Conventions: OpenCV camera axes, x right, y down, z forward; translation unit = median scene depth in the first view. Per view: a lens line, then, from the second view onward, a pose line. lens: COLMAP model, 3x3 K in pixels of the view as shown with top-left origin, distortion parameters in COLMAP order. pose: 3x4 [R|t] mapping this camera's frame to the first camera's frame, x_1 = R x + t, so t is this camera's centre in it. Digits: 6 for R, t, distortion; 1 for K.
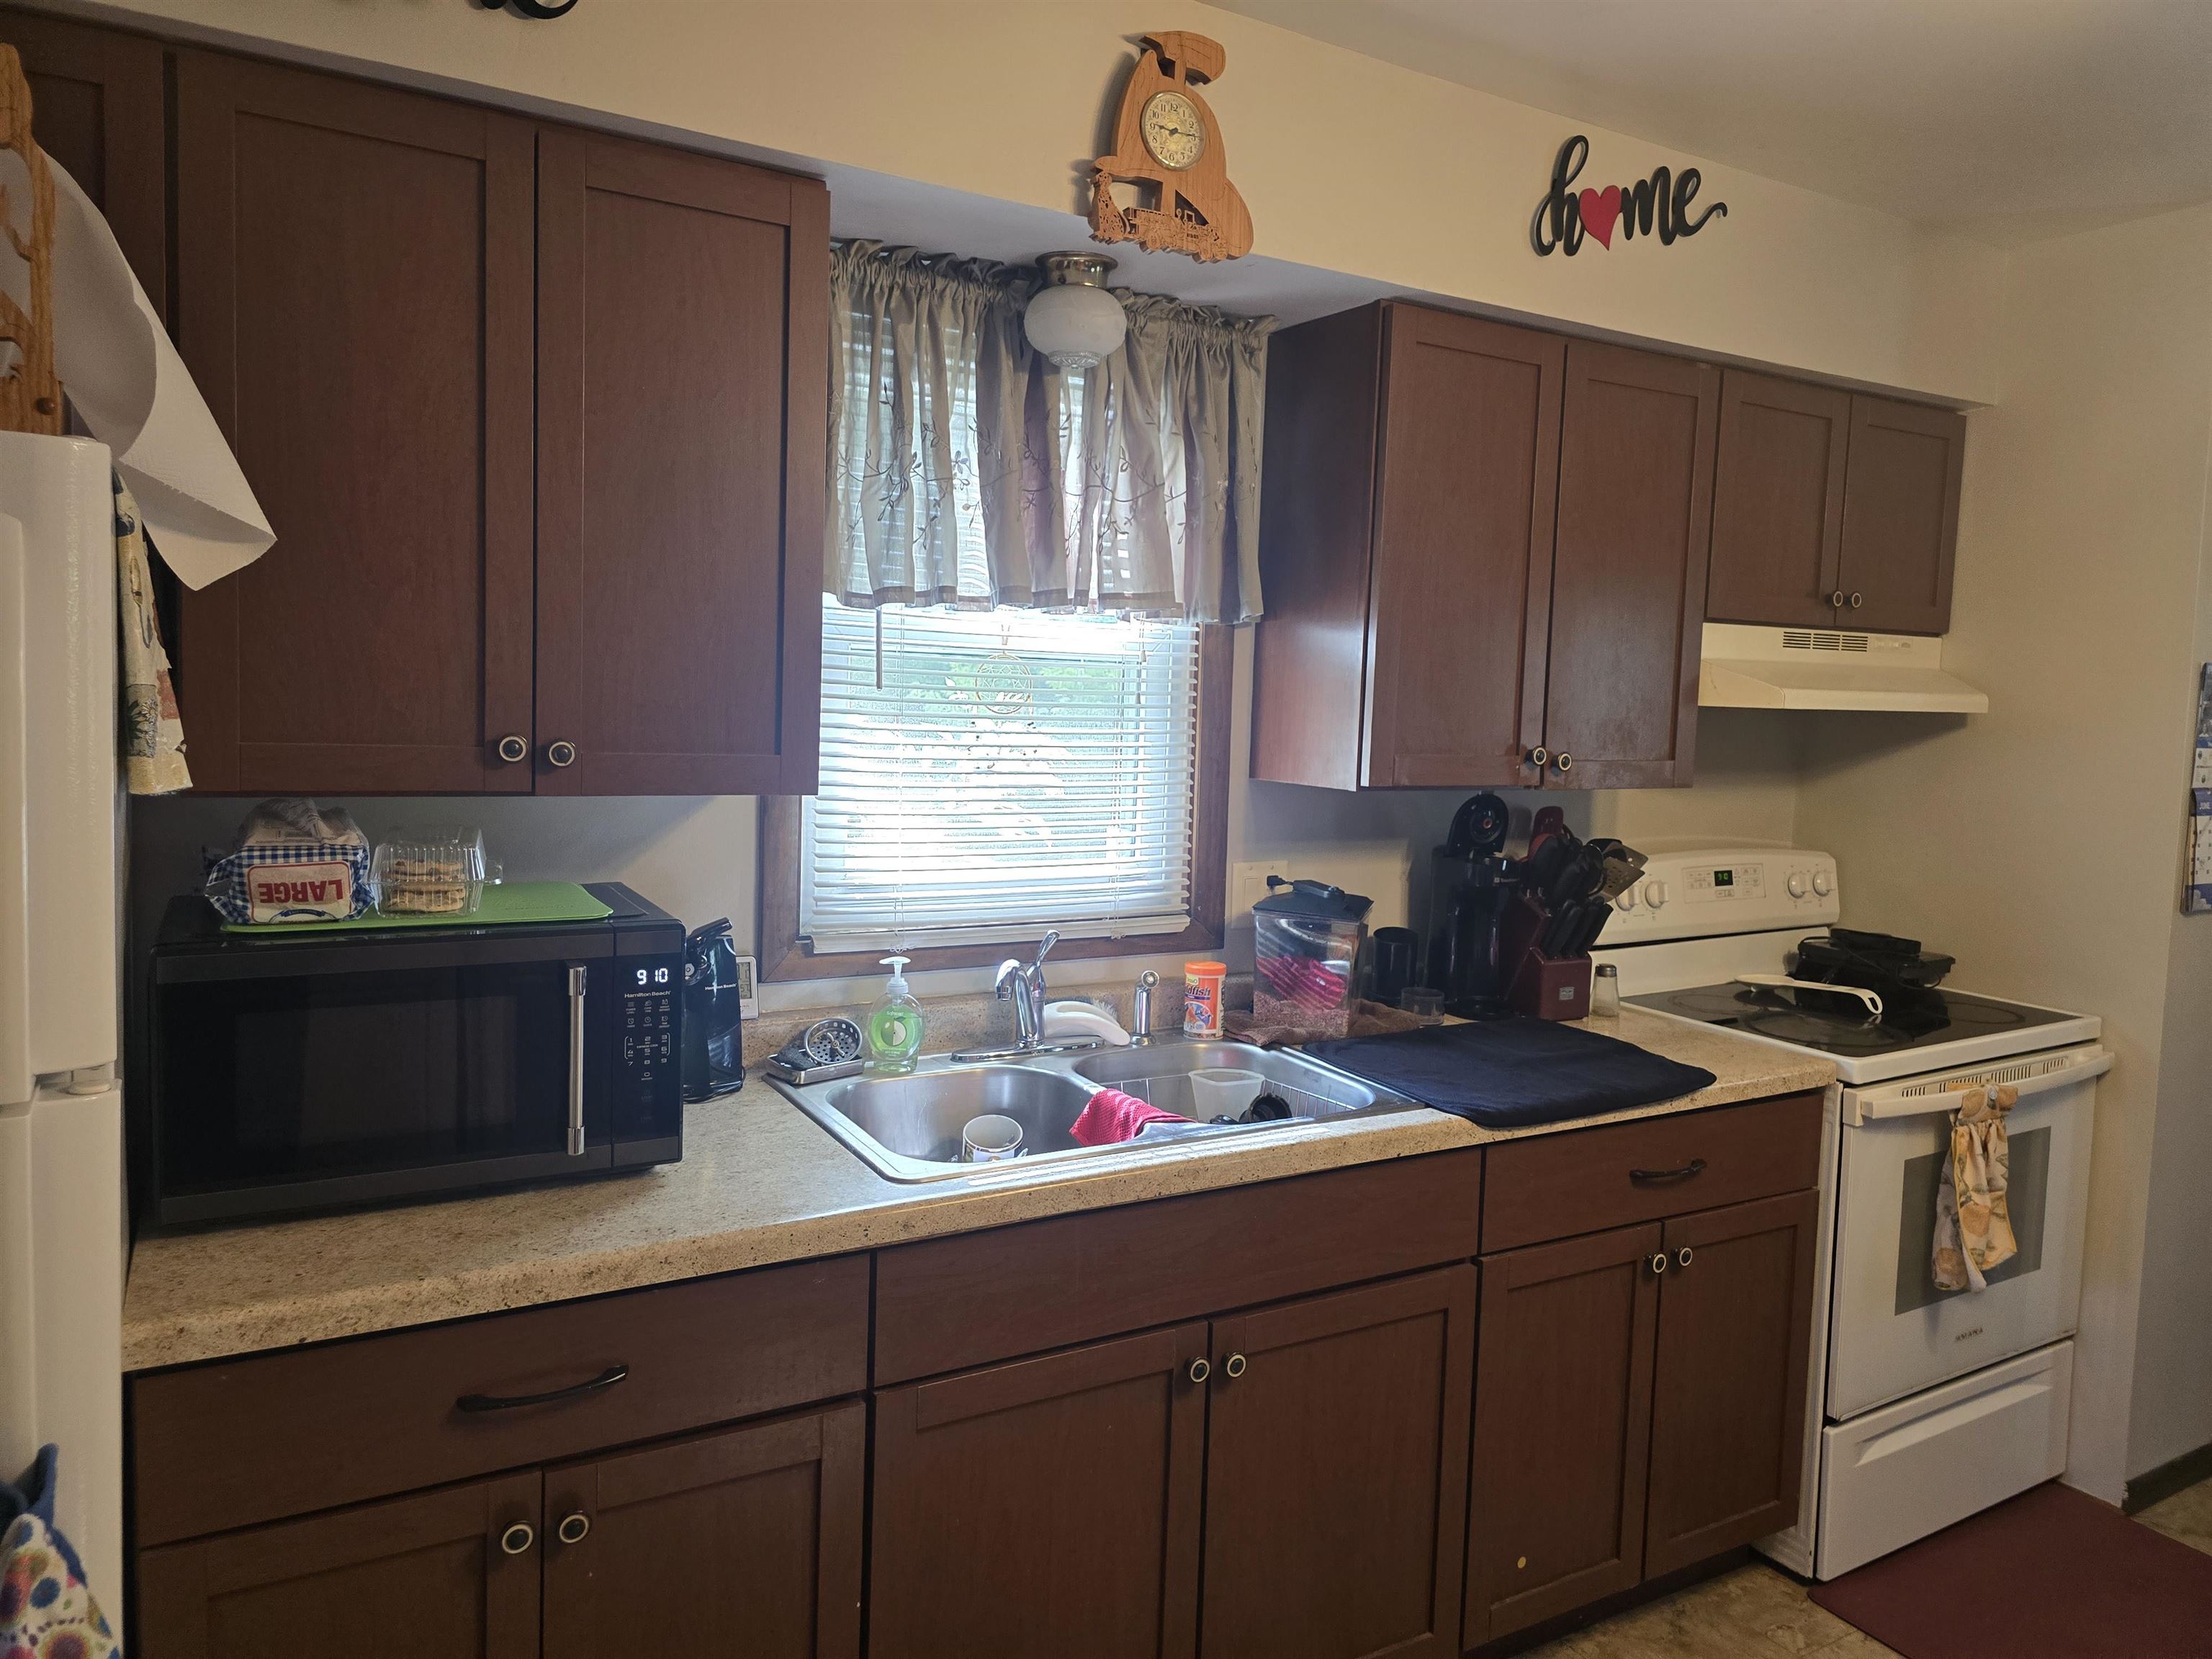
lens RADIAL K [[1517.1, 0, 1113.7], [0, 1517.1, 792.6], [0, 0, 1]] dist [0.000616, 0.000058]
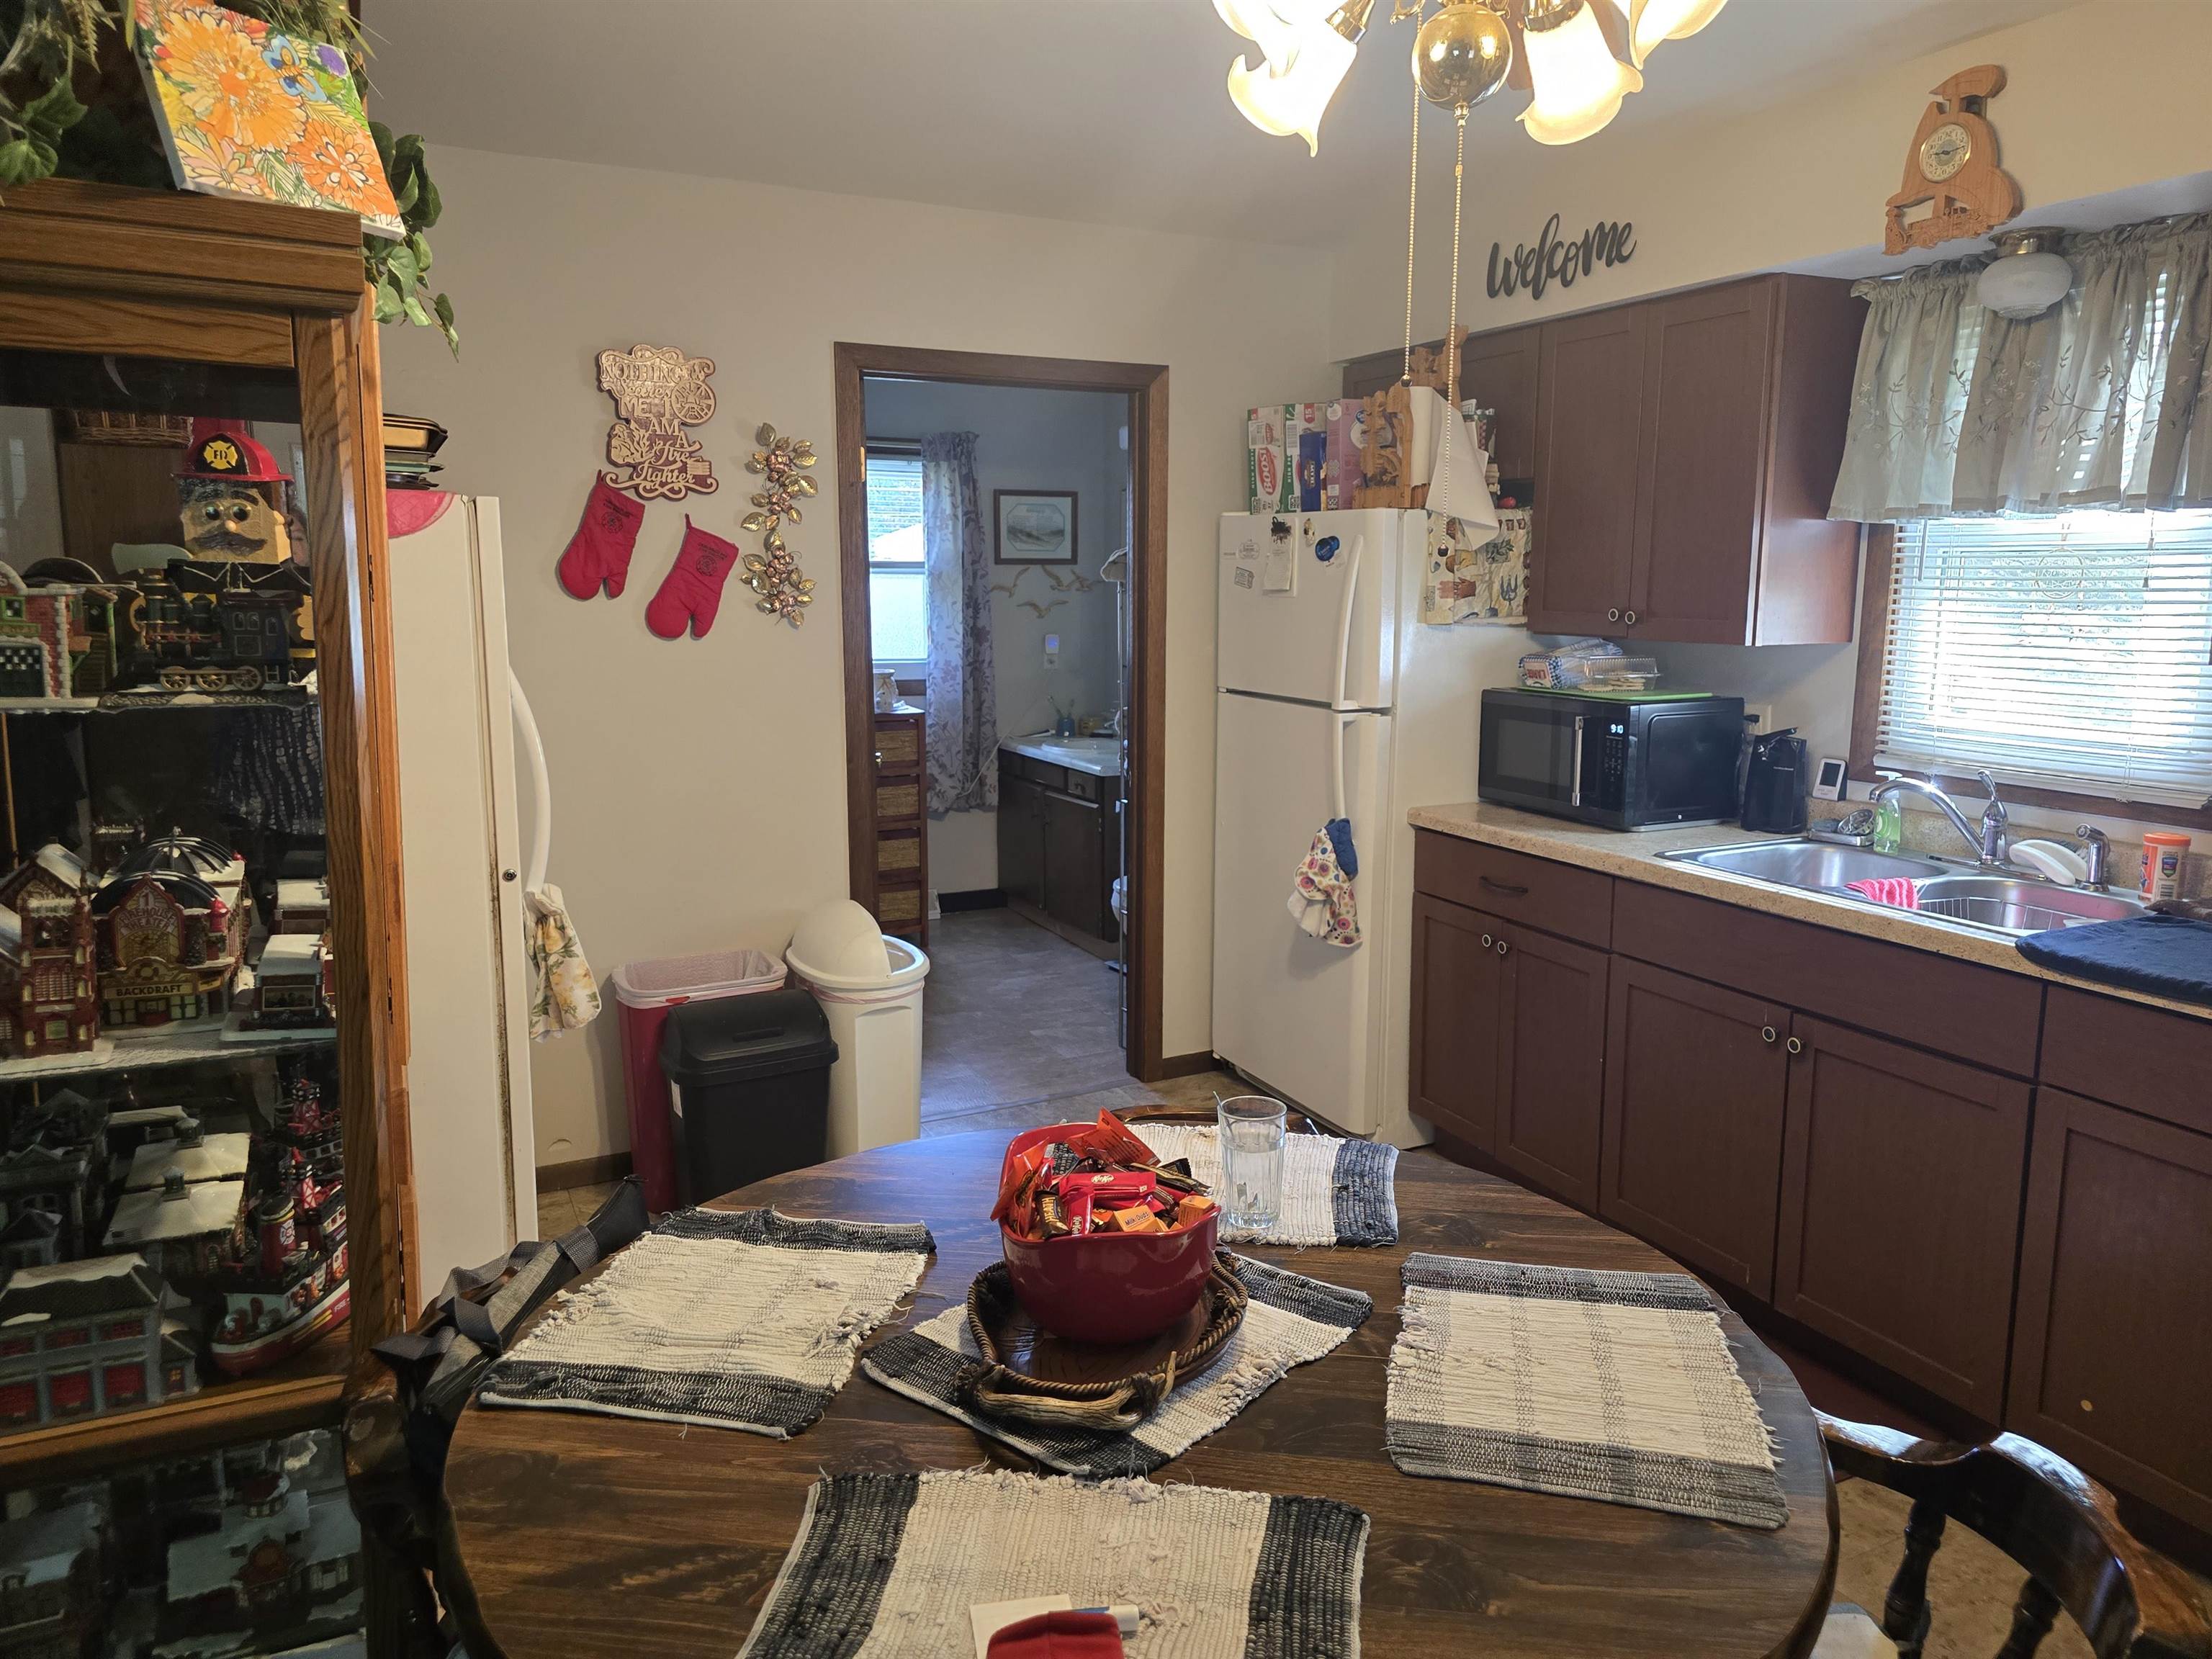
lens RADIAL K [[1517.1, 0, 1113.7], [0, 1517.1, 792.6], [0, 0, 1]] dist [0.000616, 0.000058]
pose [[-0.079220, 0.108049, -0.990984, 1.593432], [-0.079543, 0.990254, 0.114328, 0.027108], [0.993679, 0.087883, -0.069854, 0.456246]]
